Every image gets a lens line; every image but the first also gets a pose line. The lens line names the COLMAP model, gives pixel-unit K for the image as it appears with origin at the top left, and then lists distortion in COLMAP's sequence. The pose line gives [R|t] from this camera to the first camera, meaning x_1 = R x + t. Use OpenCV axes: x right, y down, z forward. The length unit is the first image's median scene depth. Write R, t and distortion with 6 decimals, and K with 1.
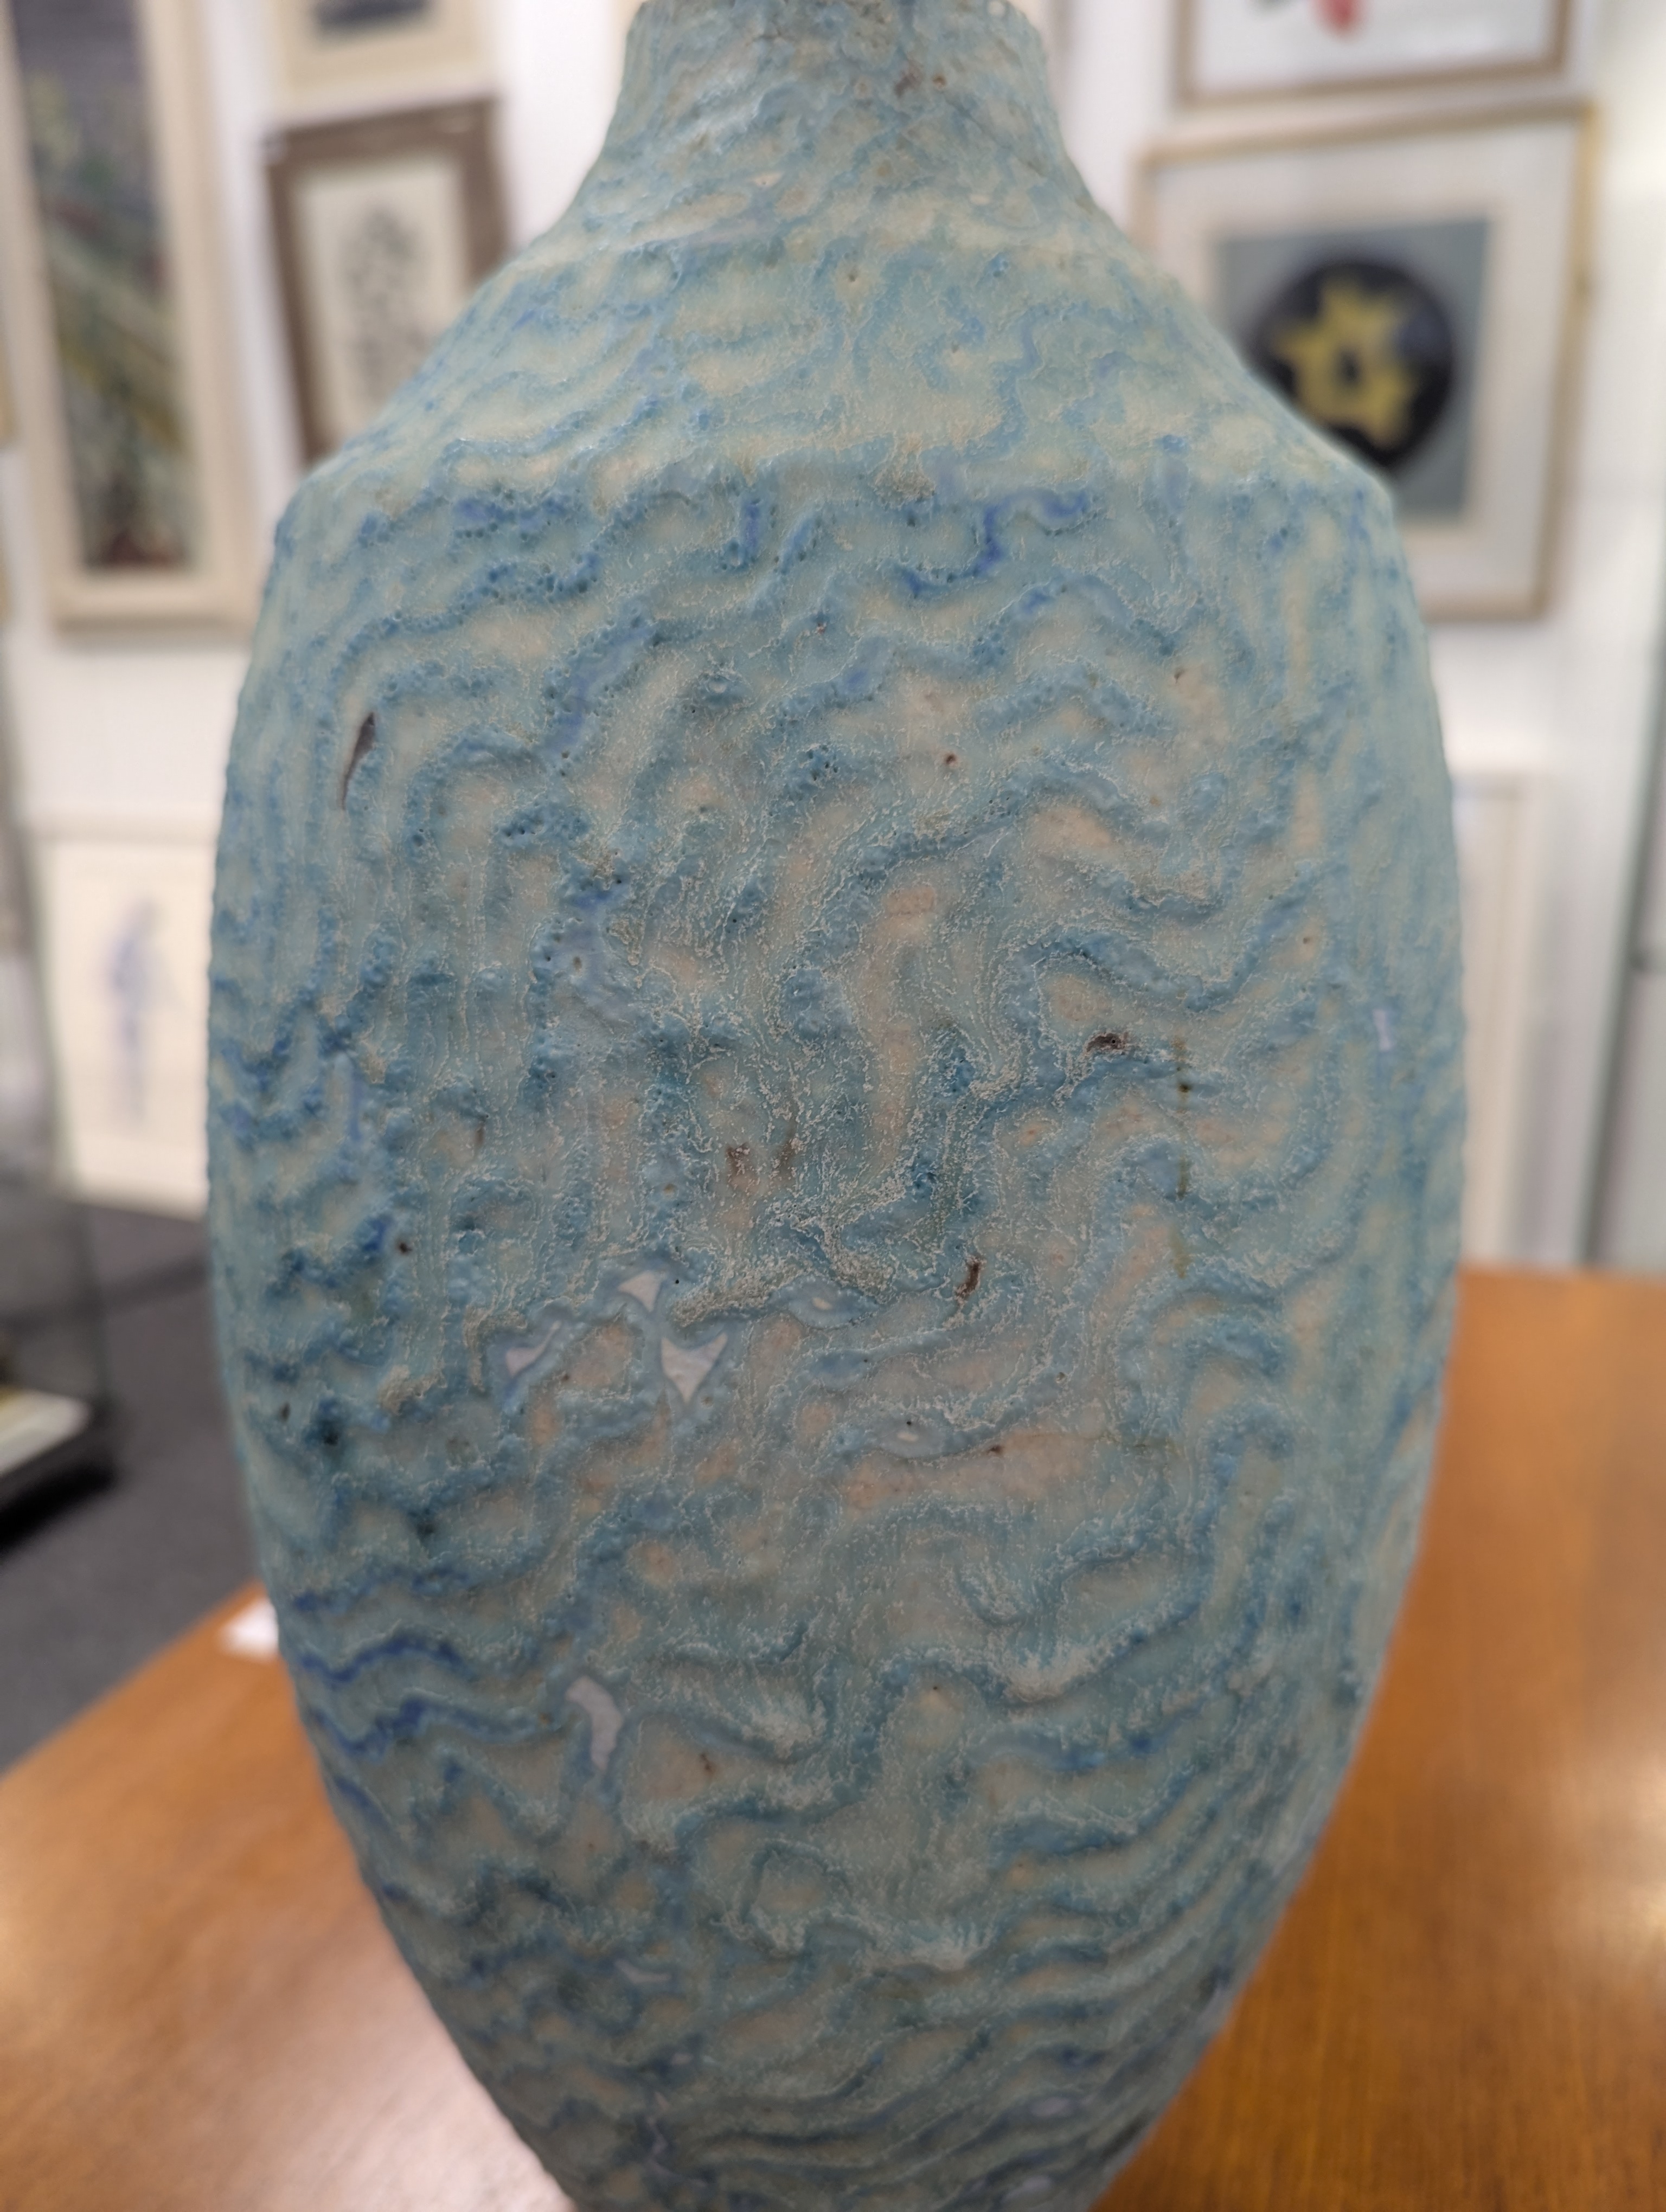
lens RADIAL K [[1743.6, 0, 823.7], [0, 1743.6, 1121.6], [0, 0, 1]] dist [-0.058030, 0.071105]
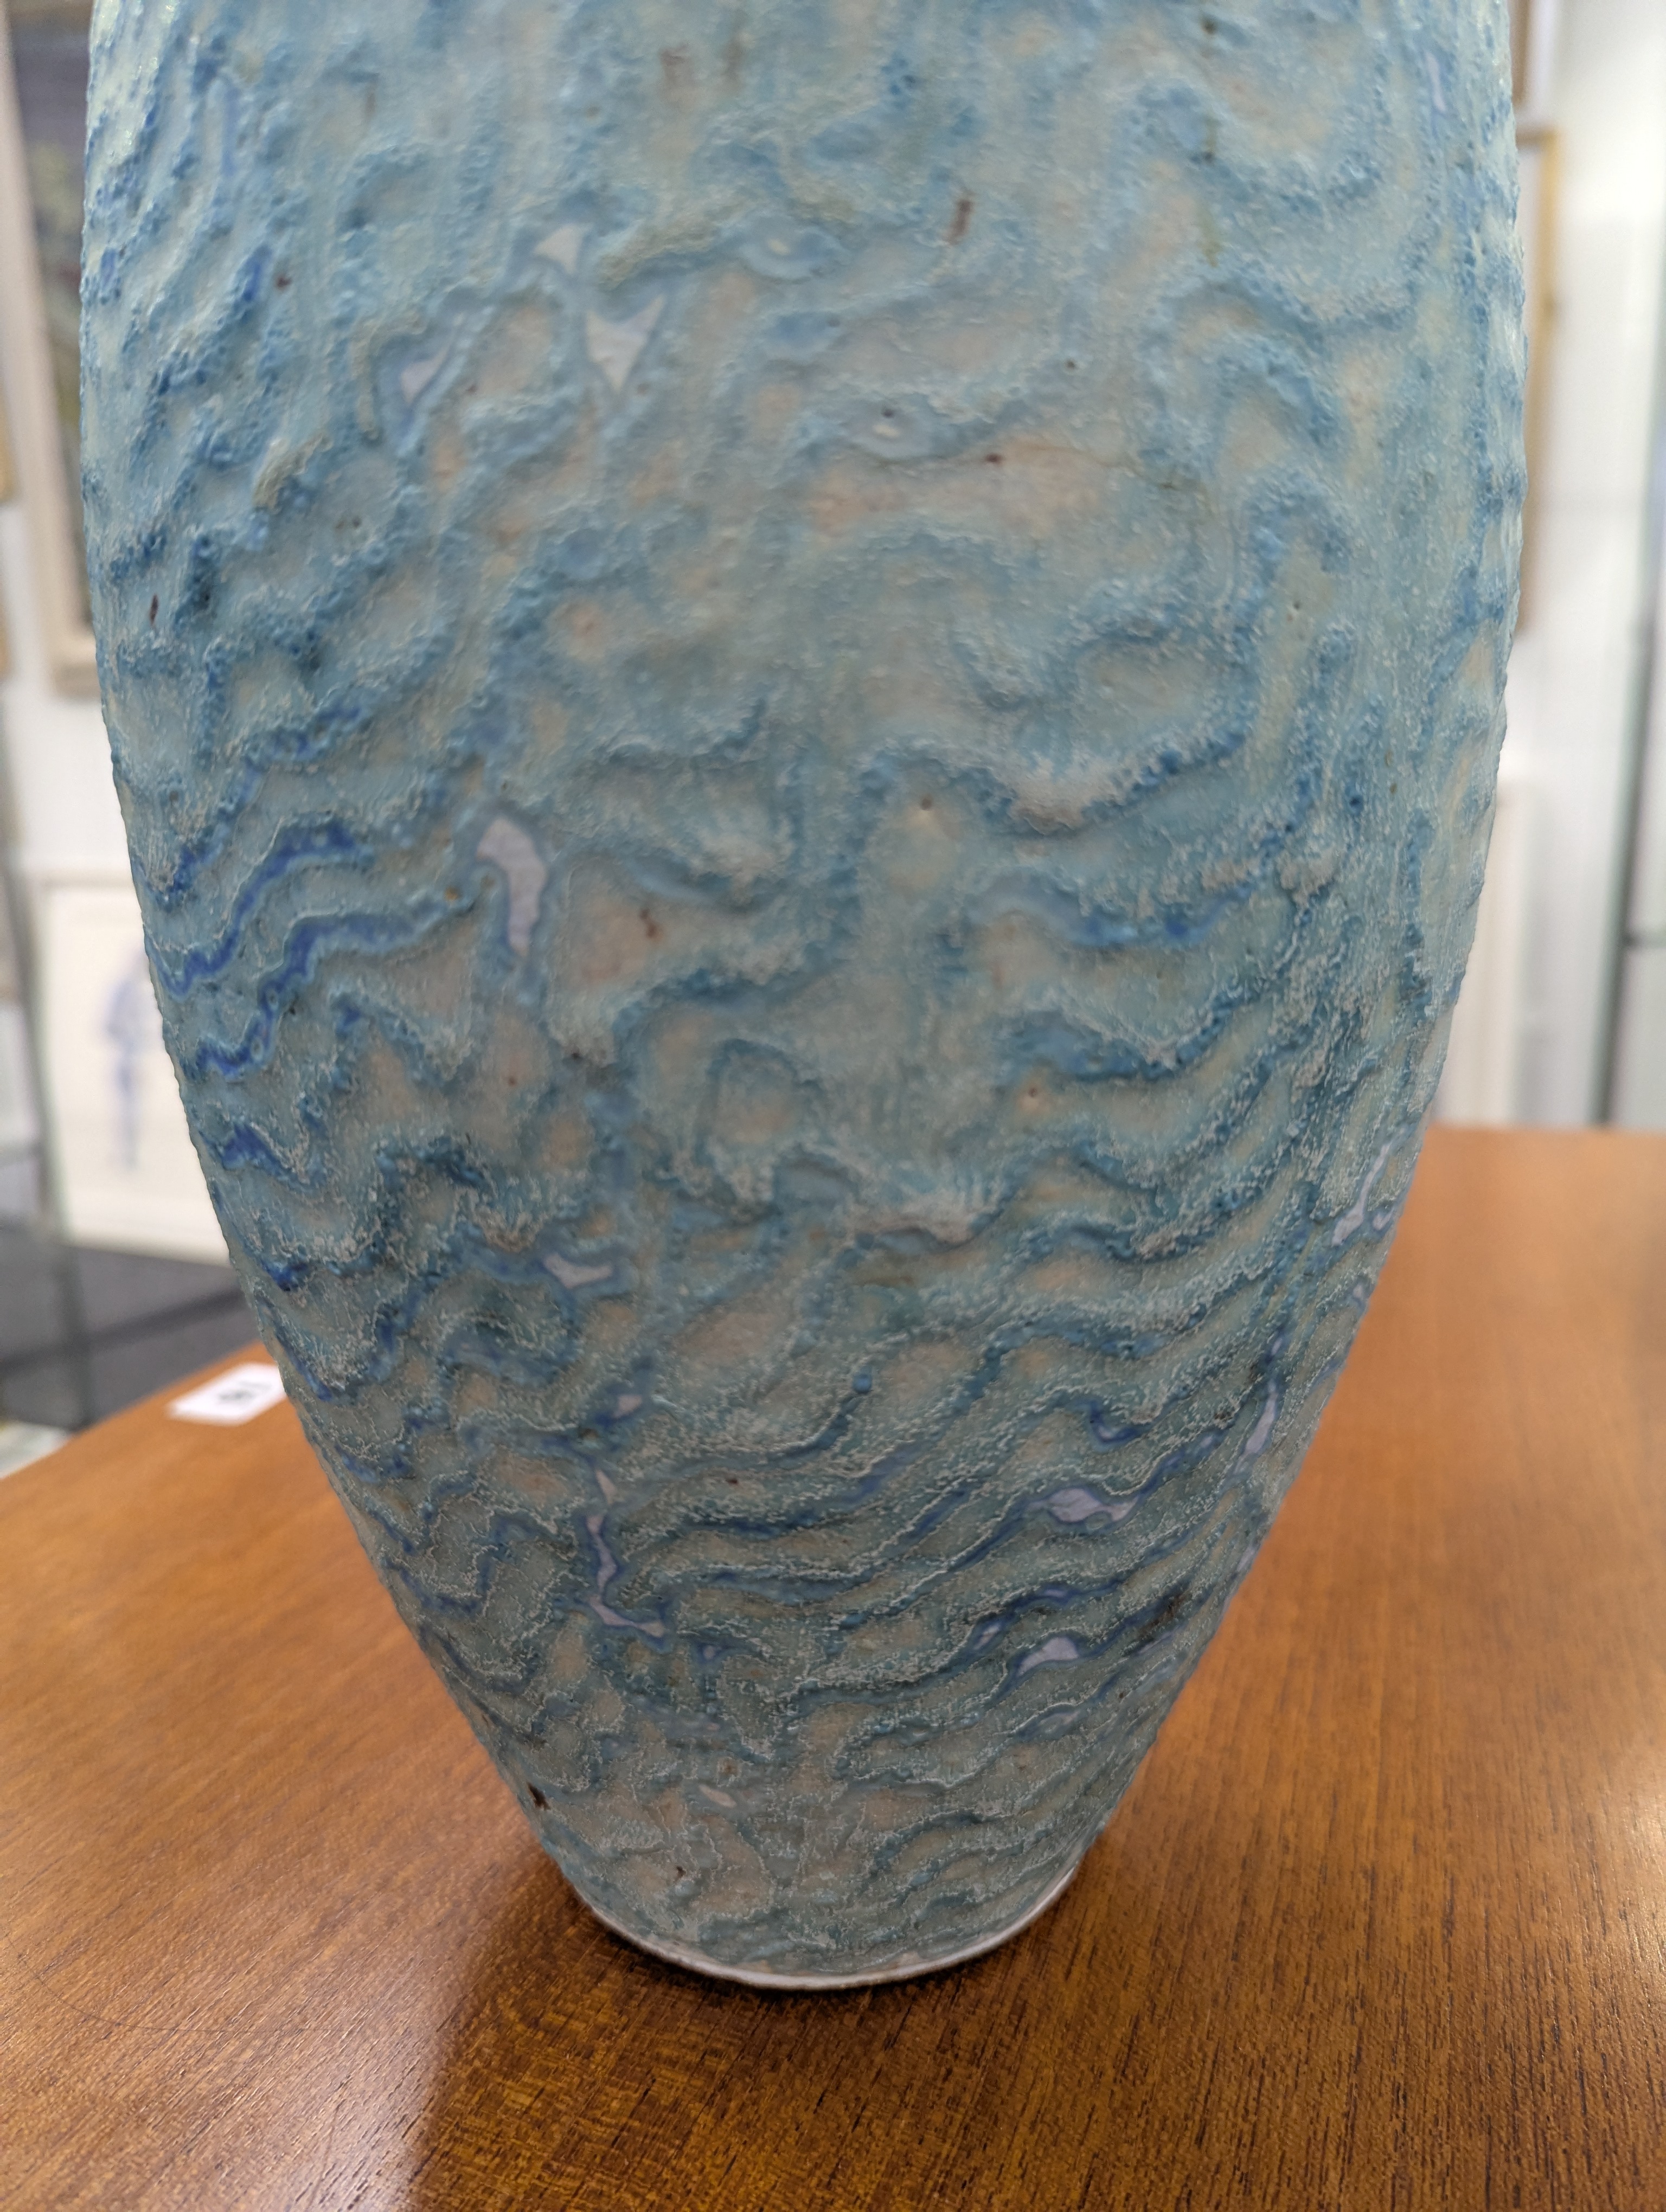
lens RADIAL K [[1710.7, 0, 832.2], [0, 1710.7, 1109.6], [0, 0, 1]] dist [-0.006660, -0.006336]
pose [[0.999912, -0.011232, 0.007045, 0.013048], [0.011624, 0.998229, -0.058341, 0.530964], [-0.006377, 0.058417, 0.998272, 0.205773]]
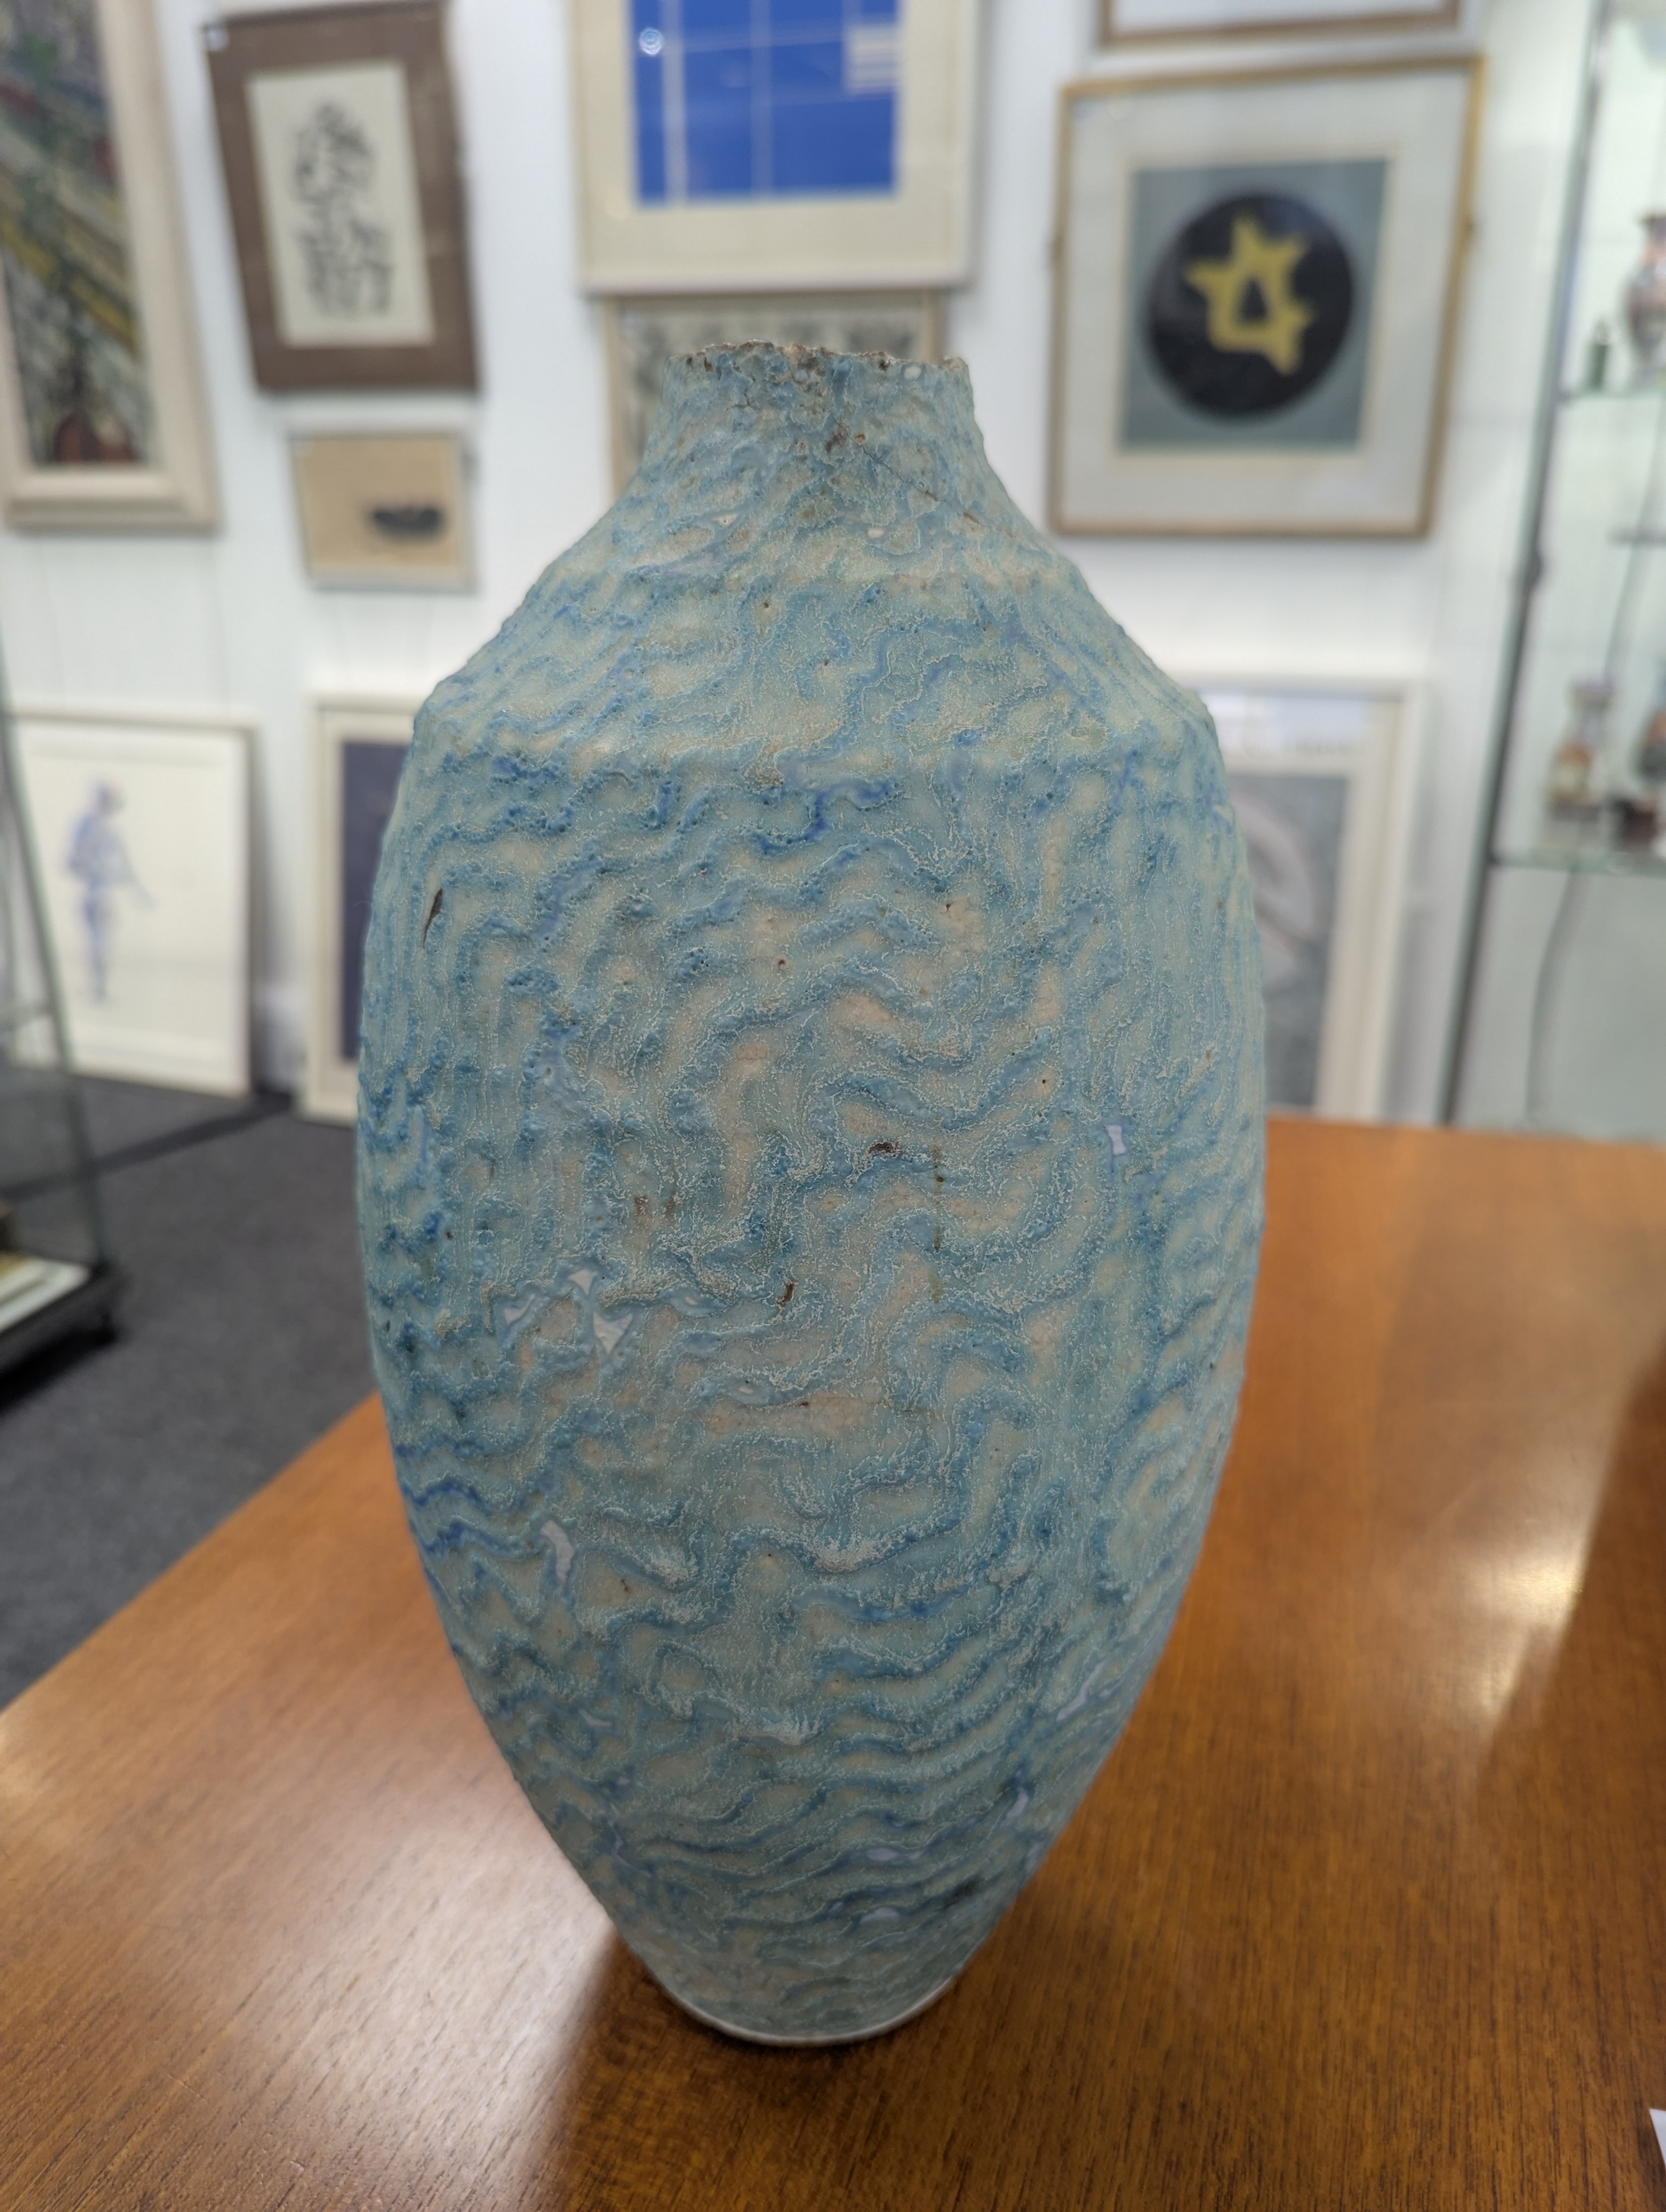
lens RADIAL K [[1710.7, 0, 832.2], [0, 1710.7, 1109.6], [0, 0, 1]] dist [-0.006660, -0.006336]
pose [[0.983683, 0.075474, -0.163311, 0.339543], [-0.063787, 0.995091, 0.075669, -0.178150], [0.168220, -0.064018, 0.983668, -0.438868]]
